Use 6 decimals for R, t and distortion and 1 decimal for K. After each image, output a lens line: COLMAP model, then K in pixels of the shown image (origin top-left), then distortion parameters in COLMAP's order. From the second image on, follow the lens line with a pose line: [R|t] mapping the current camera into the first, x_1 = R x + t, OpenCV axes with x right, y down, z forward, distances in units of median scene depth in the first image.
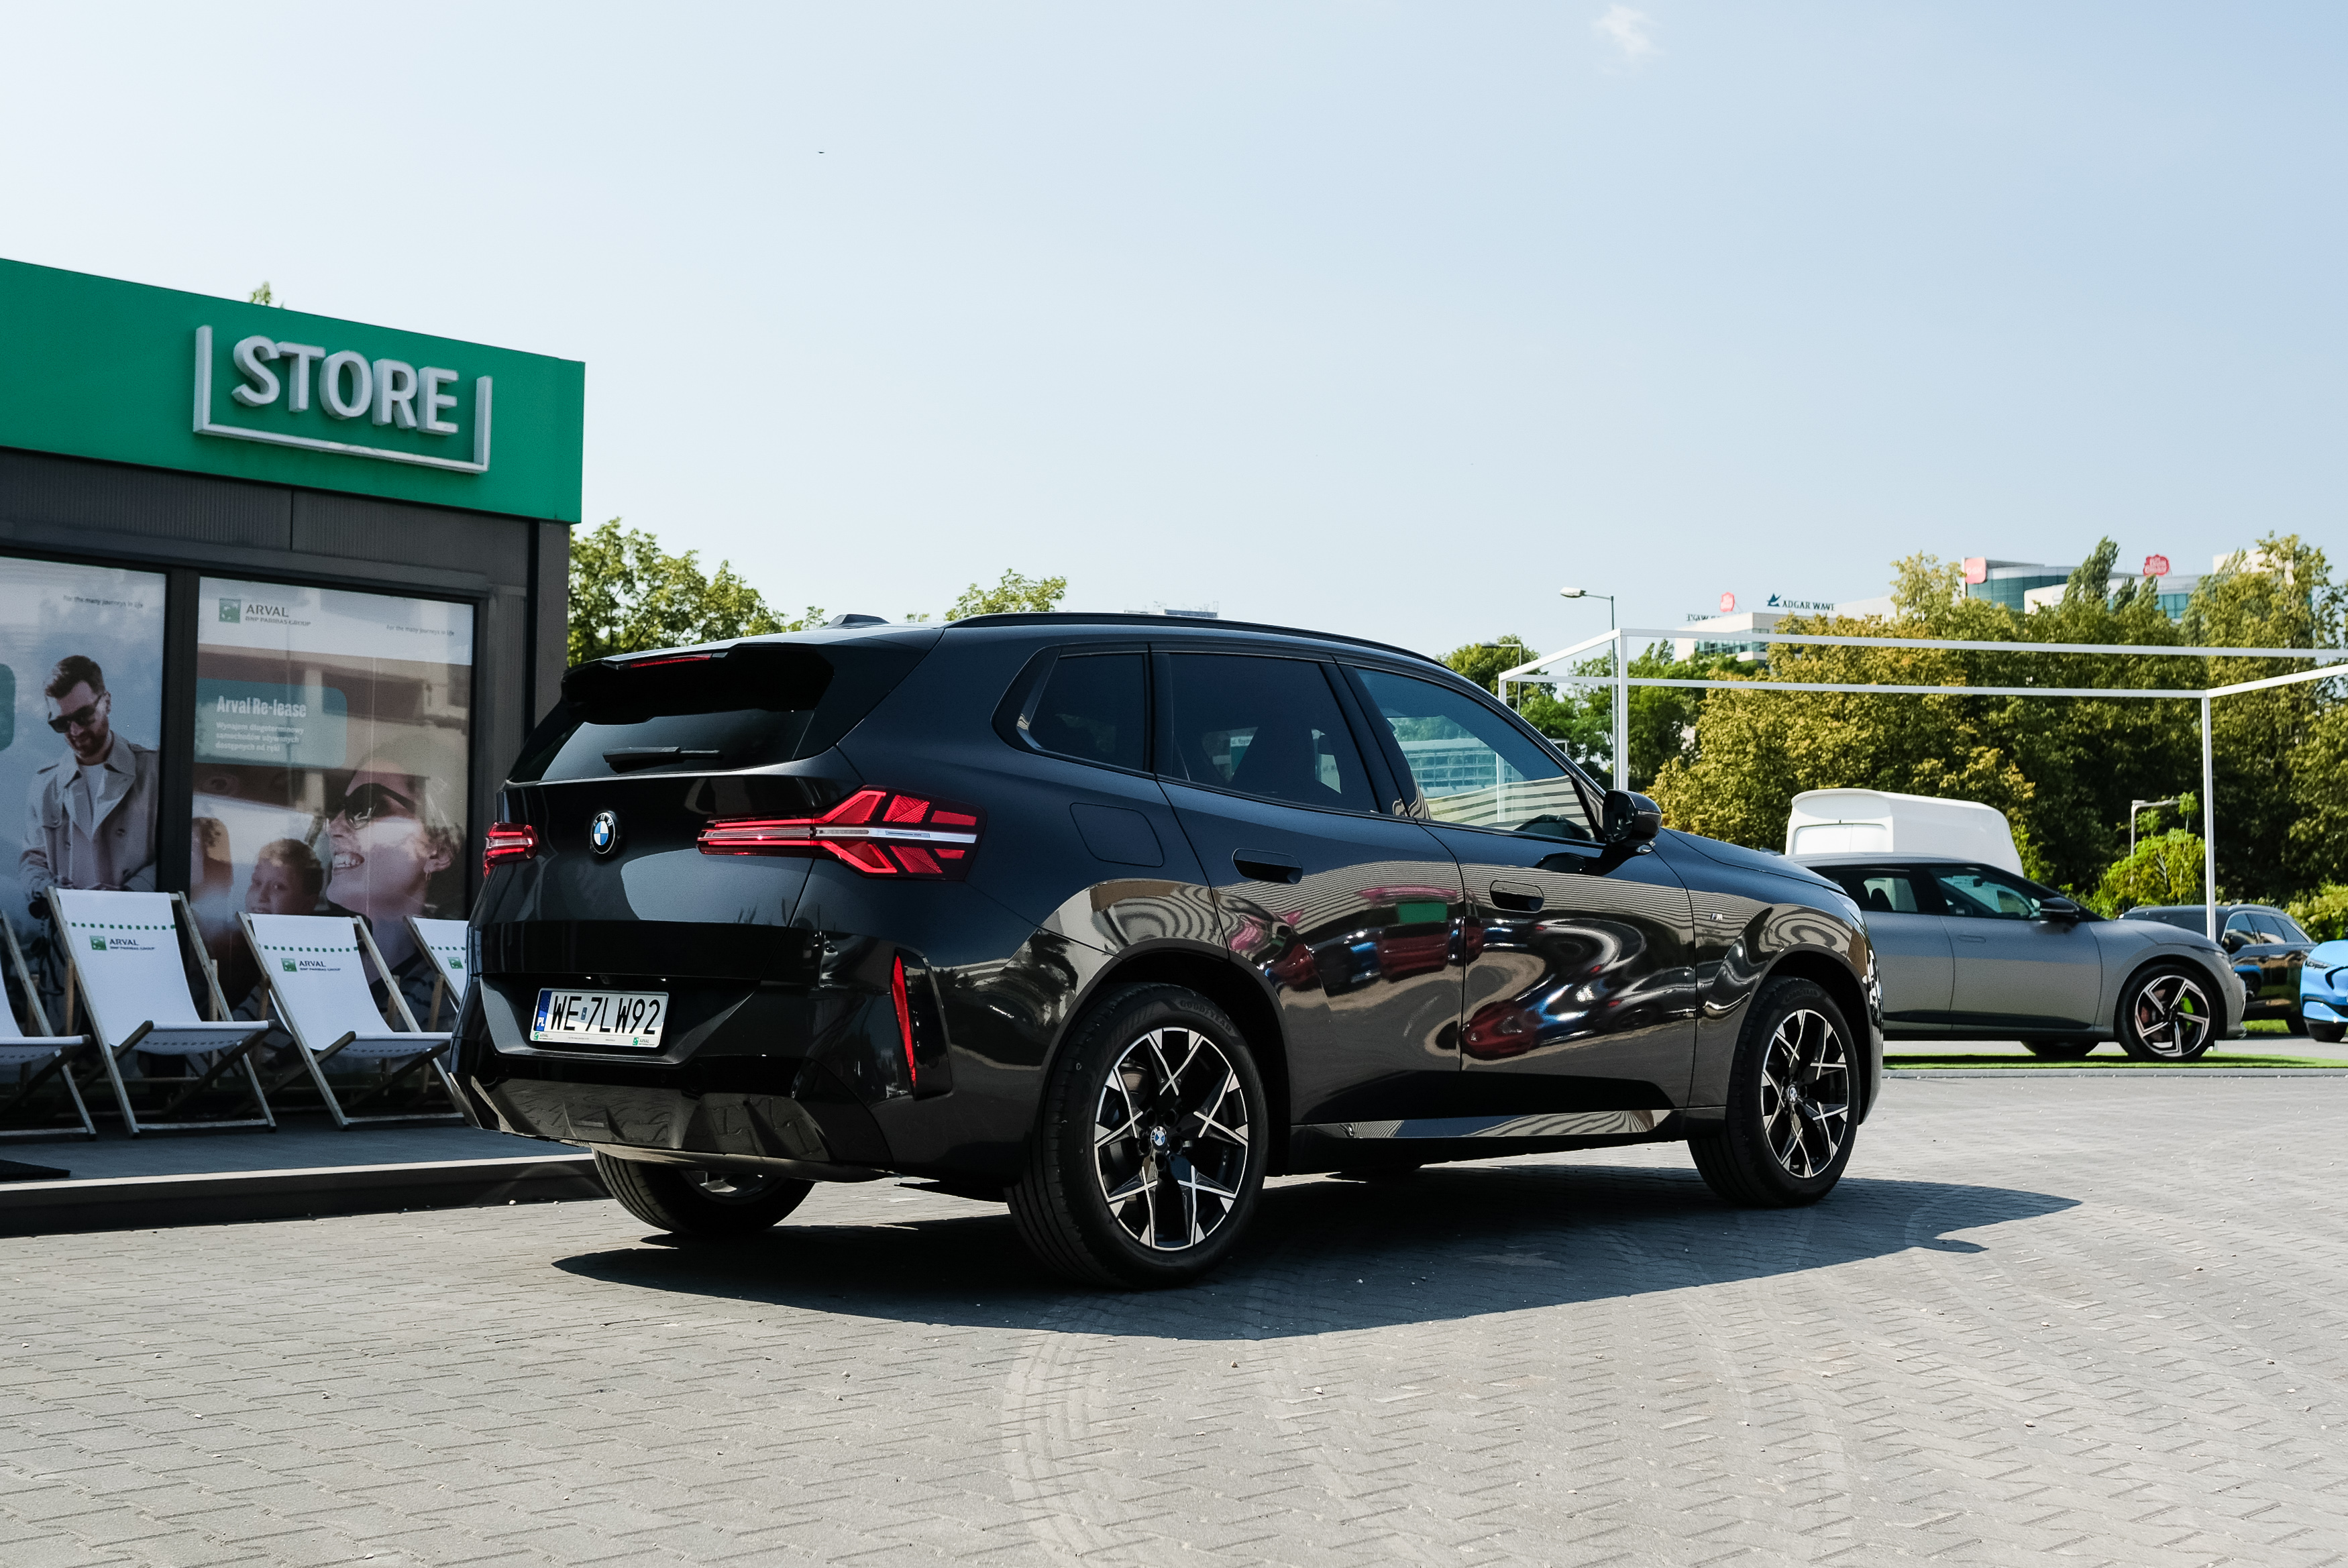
lens RADIAL K [[2722.6, 0, 1147.3], [0, 2722.6, 797.9], [0, 0, 1]] dist [-0.082149, 0.012719]
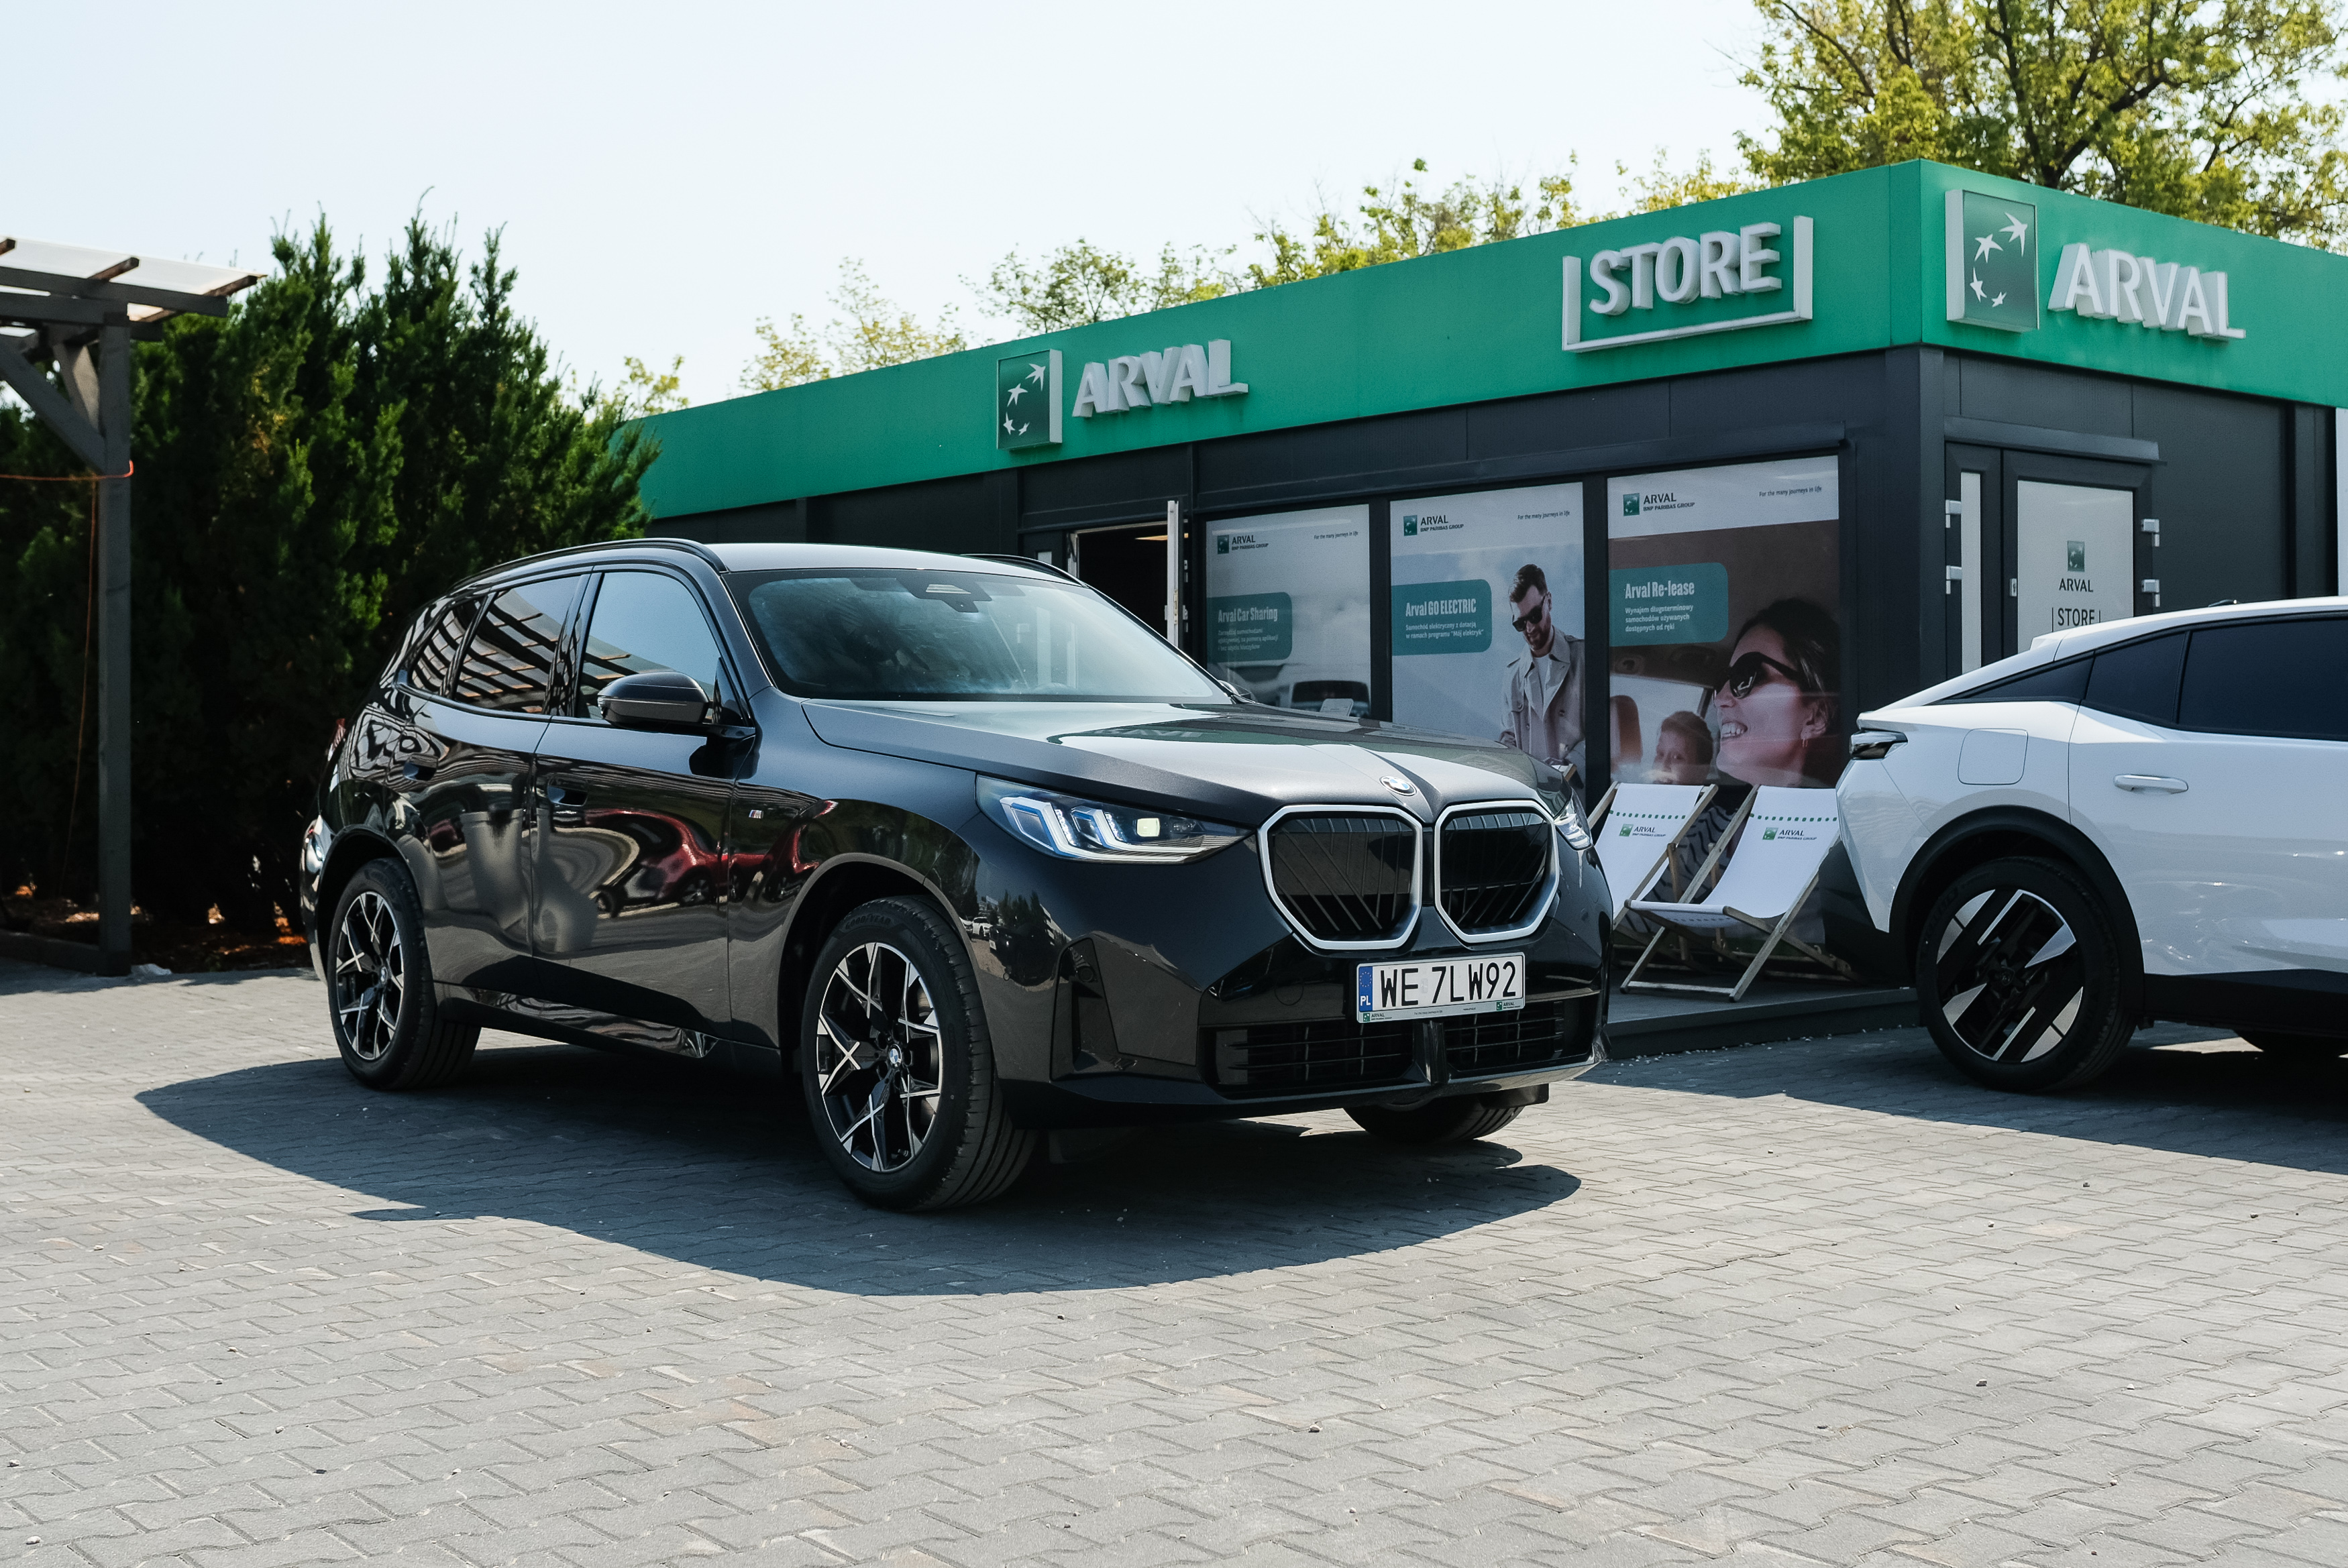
lens RADIAL K [[2722.6, 0, 1147.3], [0, 2722.6, 797.9], [0, 0, 1]] dist [-0.082149, 0.012719]
pose [[-0.119697, 0.013117, -0.992724, 0.788975], [0.056691, 0.998372, 0.006356, 0.031481], [0.991191, -0.055517, -0.120246, 0.952553]]
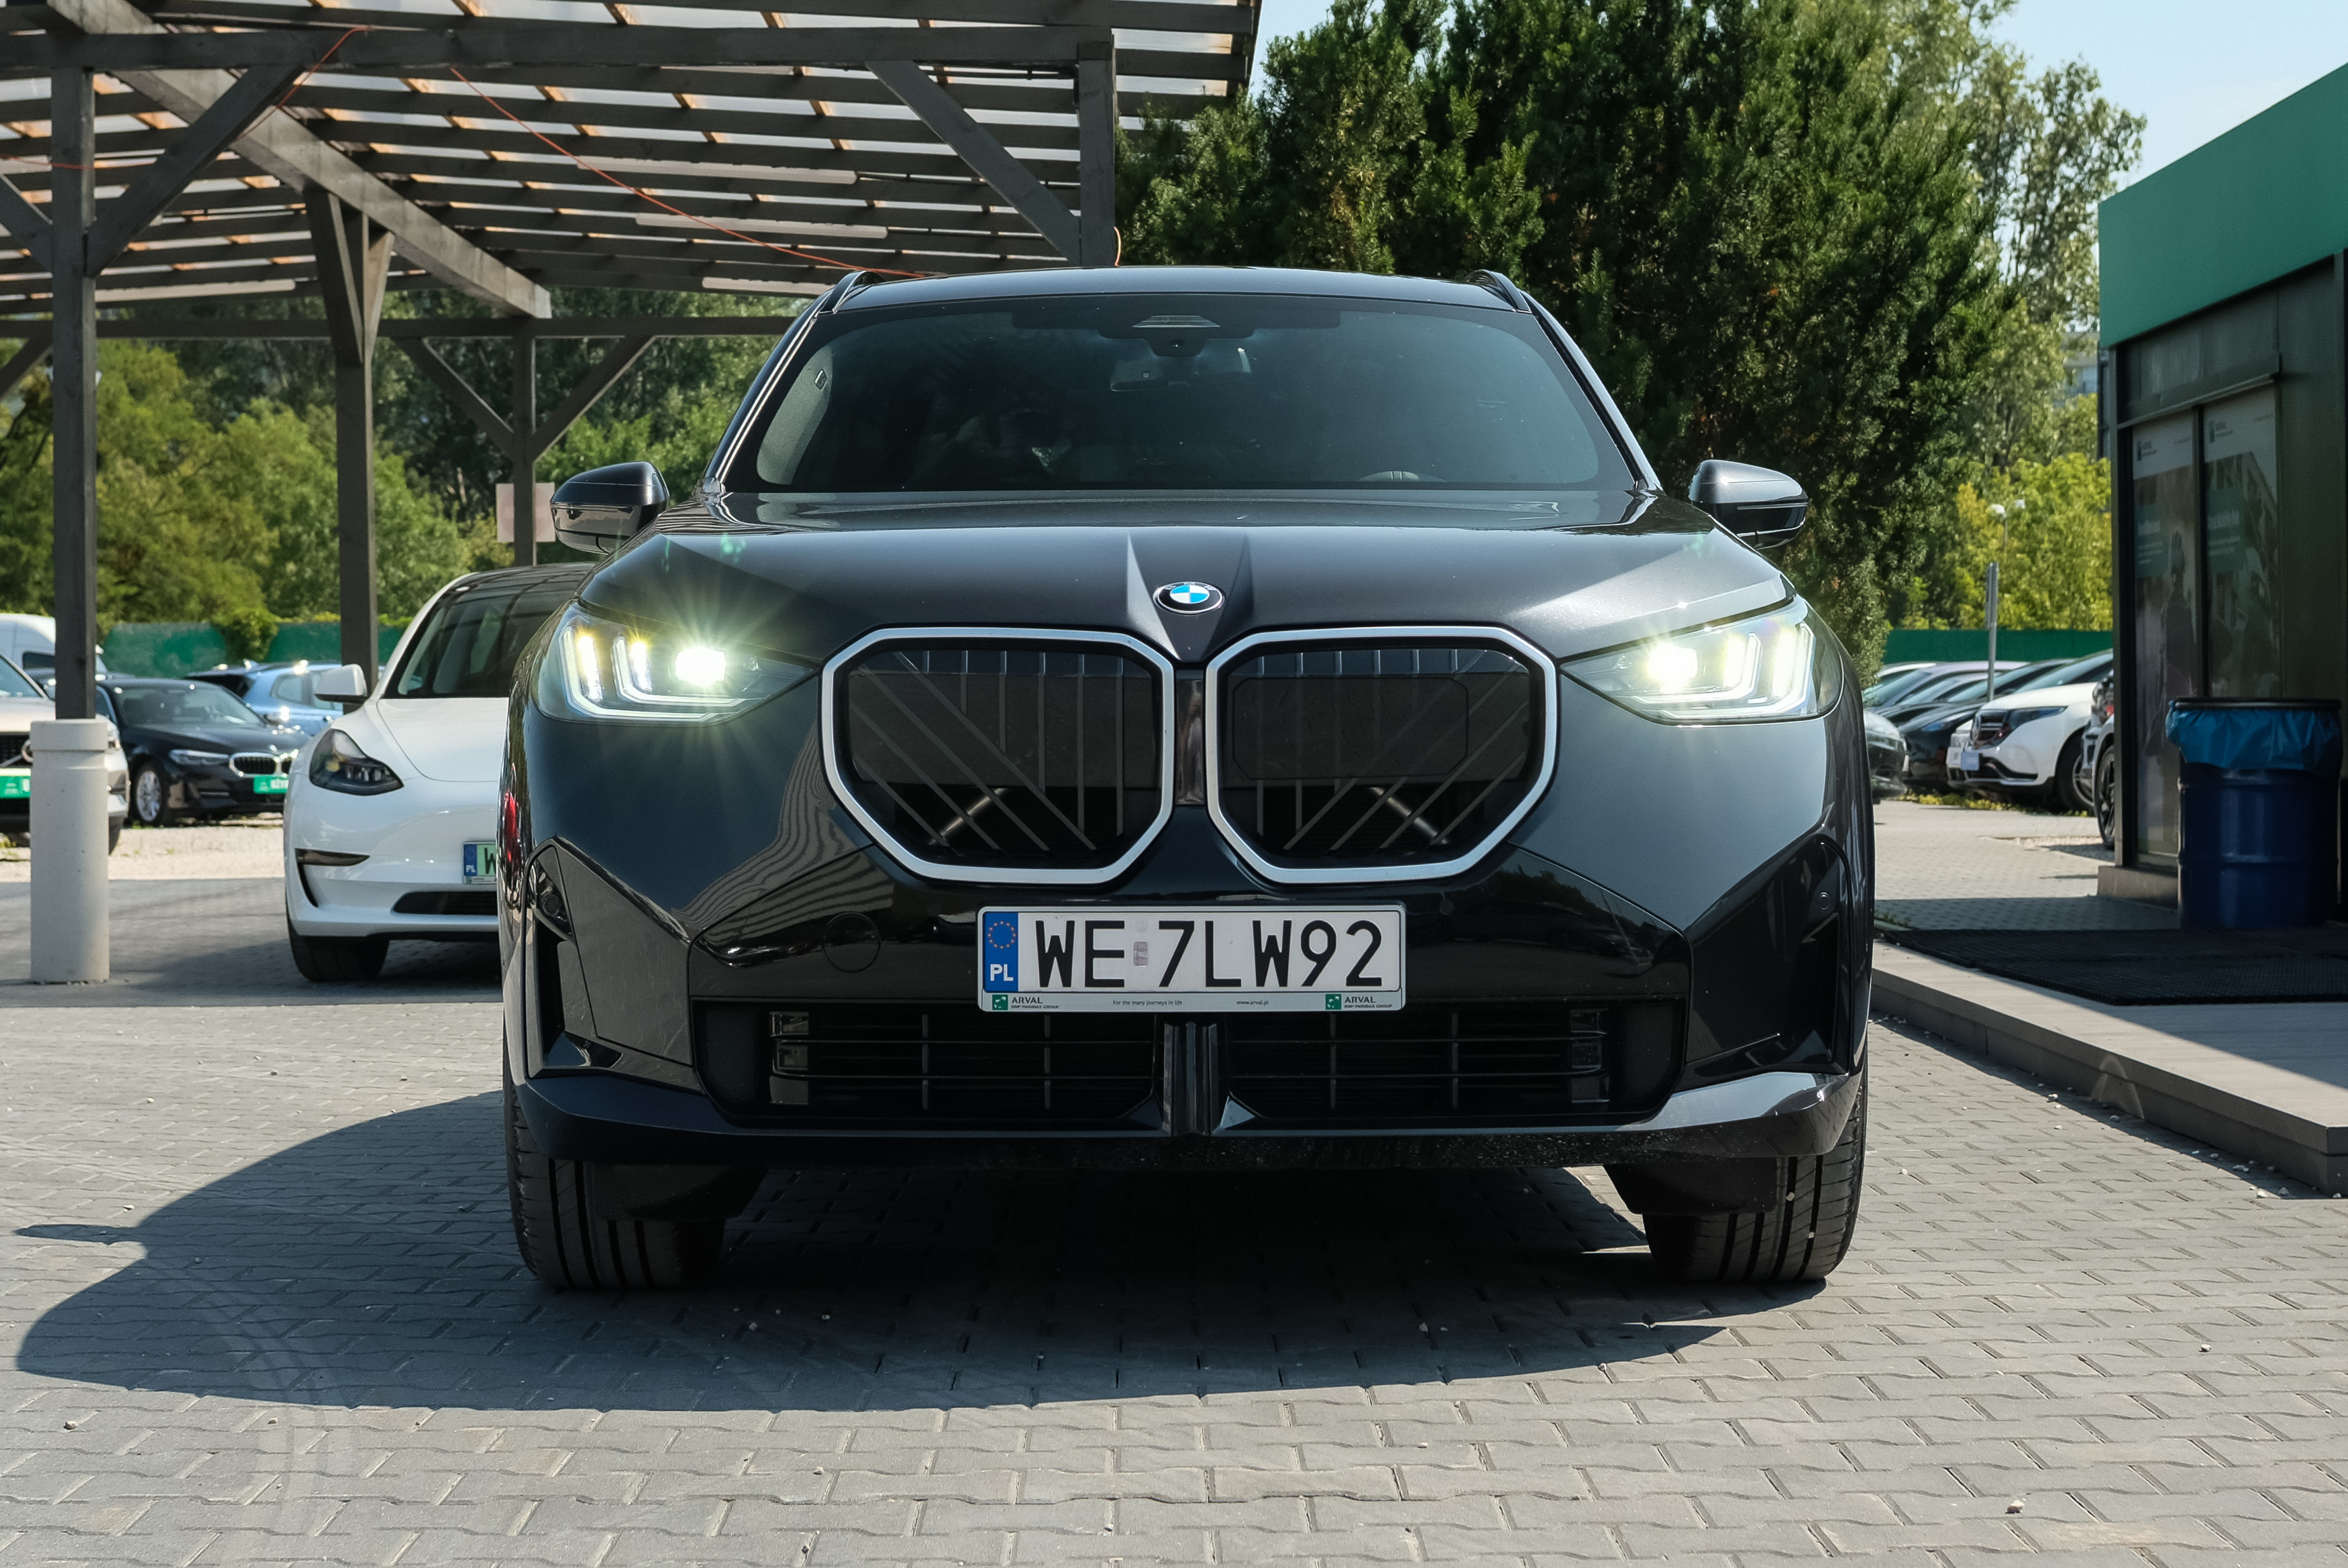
lens RADIAL K [[4019.5, 0, 1160.2], [0, 4019.5, 755.0], [0, 0, 1]] dist [-0.091733, 0.055000]
pose [[-0.705285, 0.001475, -0.708922, 0.539880], [0.038397, 0.998609, -0.036122, 0.072687], [0.707883, -0.052697, -0.704361, 1.279978]]
